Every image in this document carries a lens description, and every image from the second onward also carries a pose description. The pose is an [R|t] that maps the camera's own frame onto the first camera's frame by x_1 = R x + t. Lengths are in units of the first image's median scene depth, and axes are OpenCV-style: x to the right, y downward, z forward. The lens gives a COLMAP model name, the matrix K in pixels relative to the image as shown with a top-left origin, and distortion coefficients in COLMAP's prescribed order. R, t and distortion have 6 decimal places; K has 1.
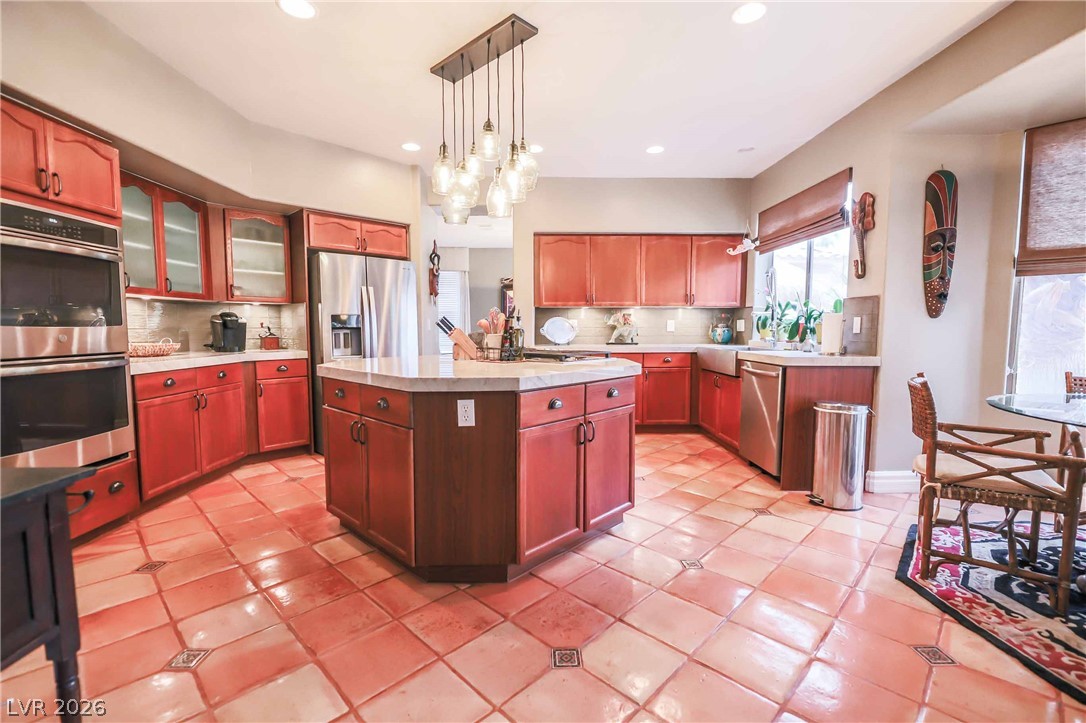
lens RADIAL K [[474.6, 0, 540.2], [0, 474.6, 364.5], [0, 0, 1]] dist [-0.000929, -0.003265]
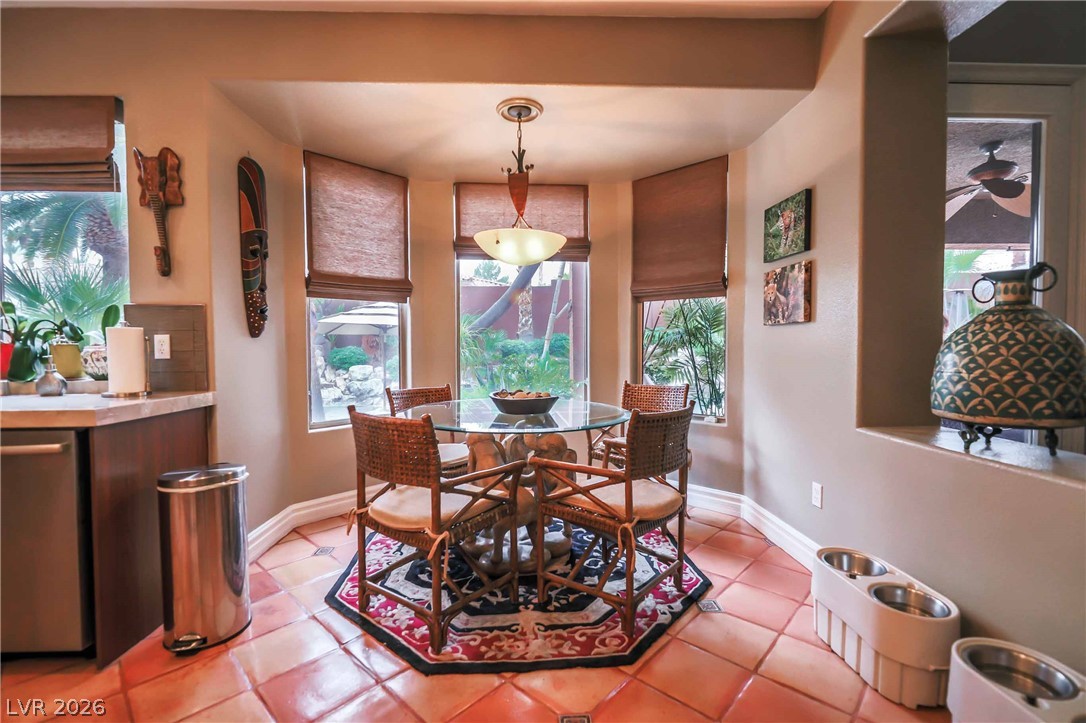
lens RADIAL K [[474.6, 0, 542.6], [0, 474.6, 362.1], [0, 0, 1]] dist [-0.000929, -0.003265]
pose [[-0.030110, -0.037173, 0.998855, -0.001978], [0.085350, 0.995563, 0.039624, -0.042871], [-0.995896, 0.086445, -0.026803, 0.493394]]
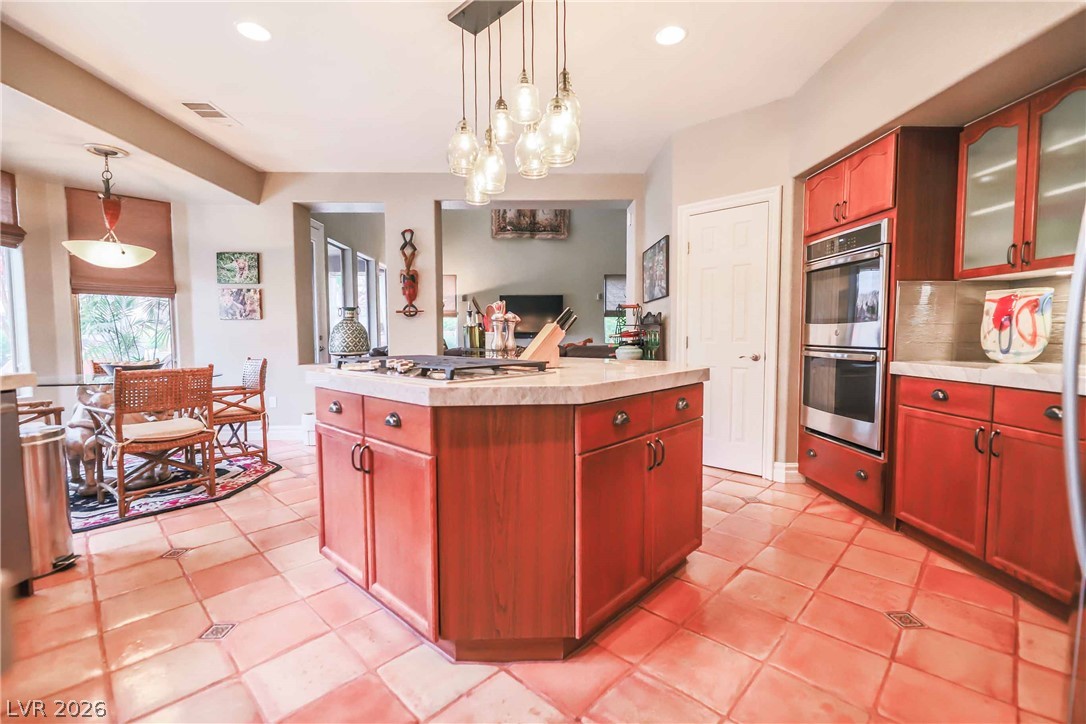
lens RADIAL K [[474.6, 0, 543.5], [0, 474.6, 366.4], [0, 0, 1]] dist [-0.000929, -0.003265]
pose [[-0.999843, 0.005912, -0.016726, -0.130460], [0.003440, 0.989548, 0.144160, -0.102400], [0.017403, 0.144080, -0.989413, 1.513731]]
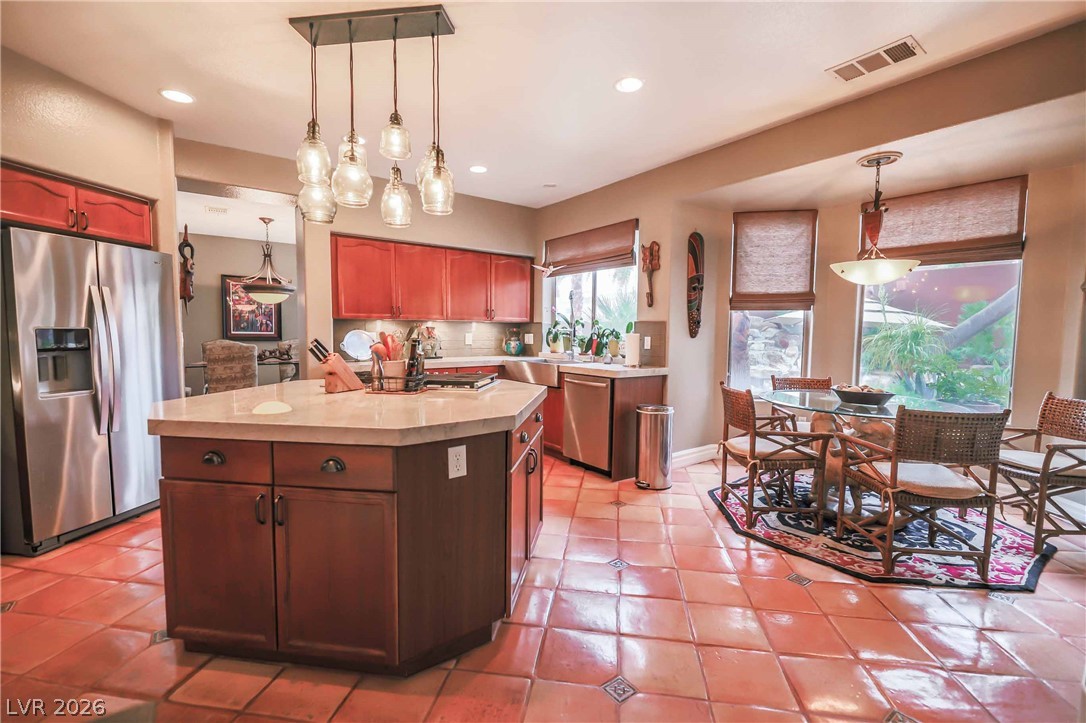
lens RADIAL K [[474.6, 0, 542.4], [0, 474.6, 363.6], [0, 0, 1]] dist [-0.000929, -0.003265]
pose [[0.811853, -0.033187, 0.582918, -0.310977], [0.037724, 0.999279, 0.004352, -0.043277], [-0.582642, 0.018457, 0.812520, 0.123477]]
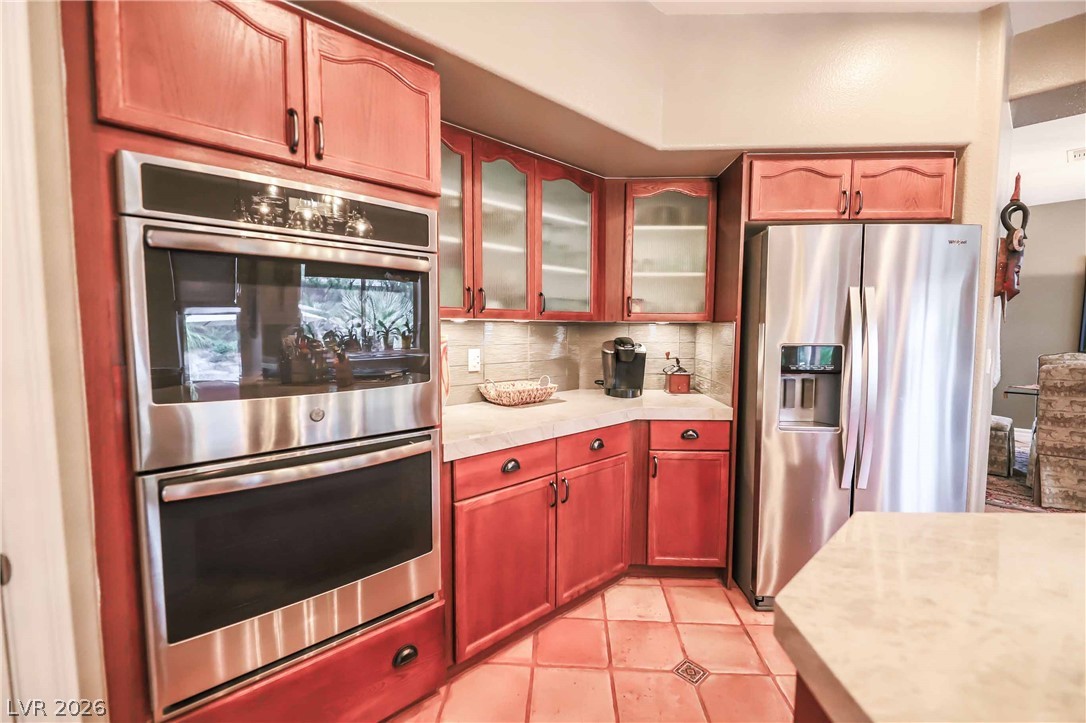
lens RADIAL K [[474.6, 0, 542.8], [0, 474.6, 365.3], [0, 0, 1]] dist [-0.000929, -0.003265]
pose [[0.676727, 0.058749, -0.733886, -0.279911], [-0.059378, 0.997919, 0.025132, -0.095867], [0.733836, 0.026570, 0.678807, 0.541383]]
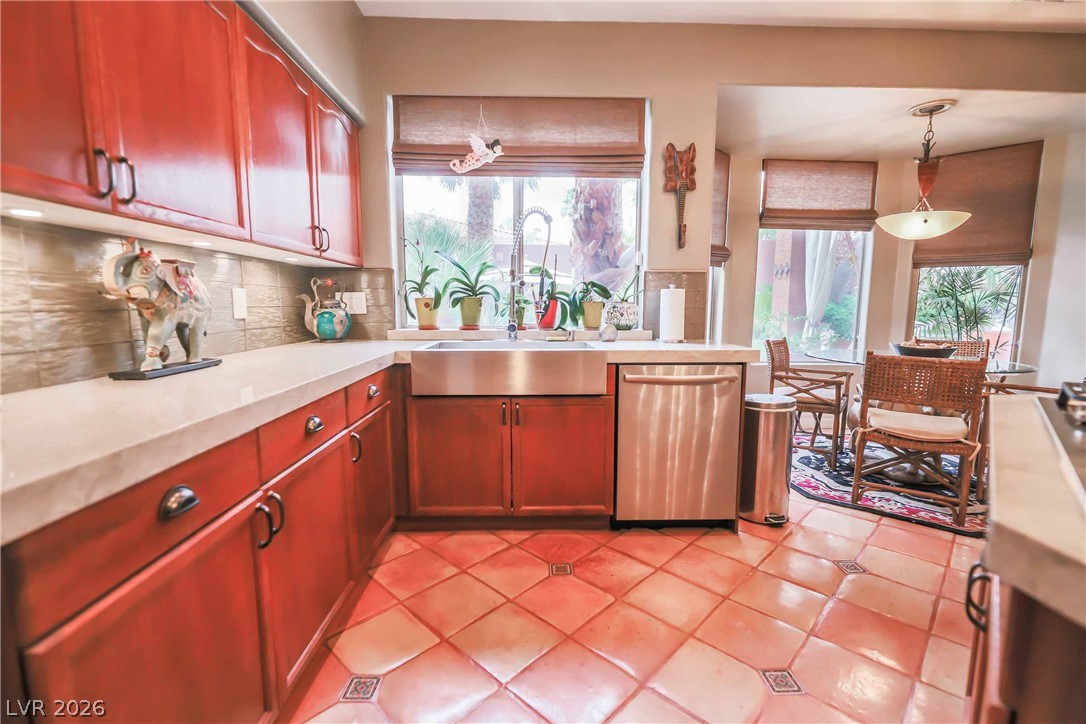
lens RADIAL K [[474.6, 0, 540.1], [0, 474.6, 365.9], [0, 0, 1]] dist [-0.000929, -0.003265]
pose [[-0.010062, -0.131568, 0.991256, -0.171788], [0.075892, 0.988347, 0.131952, -0.102889], [-0.997065, 0.076556, 0.000041, 1.233369]]
